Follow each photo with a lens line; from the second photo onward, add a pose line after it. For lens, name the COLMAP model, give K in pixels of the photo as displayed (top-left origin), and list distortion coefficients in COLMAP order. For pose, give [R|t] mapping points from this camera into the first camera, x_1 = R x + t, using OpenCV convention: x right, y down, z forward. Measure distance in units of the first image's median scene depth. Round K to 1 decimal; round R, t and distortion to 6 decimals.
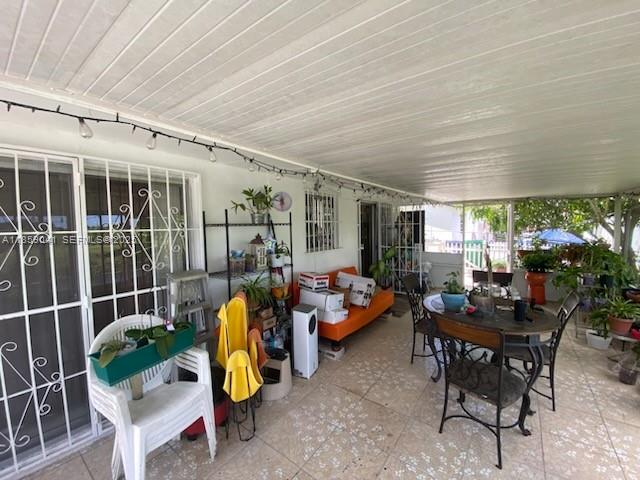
lens RADIAL K [[258.4, 0, 318.8], [0, 258.4, 241.4], [0, 0, 1]] dist [0.026480, -0.023554]
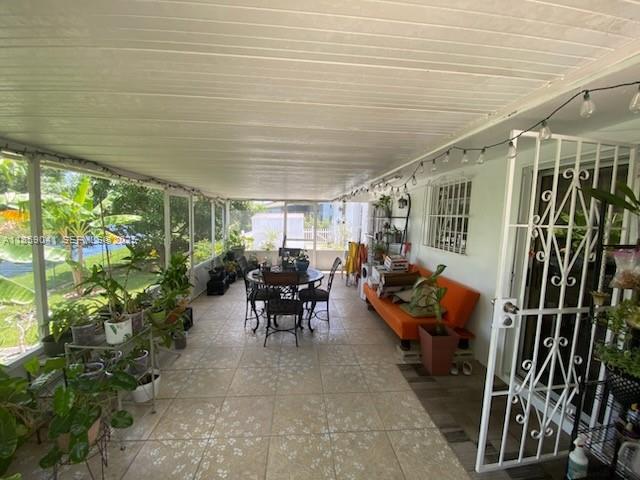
lens RADIAL K [[258.4, 0, 318.8], [0, 258.4, 241.4], [0, 0, 1]] dist [0.026480, -0.023554]
pose [[0.756491, -0.037158, 0.652948, -1.342279], [0.008879, 0.998876, 0.046558, -0.030654], [-0.653944, -0.029423, 0.755970, 0.633968]]
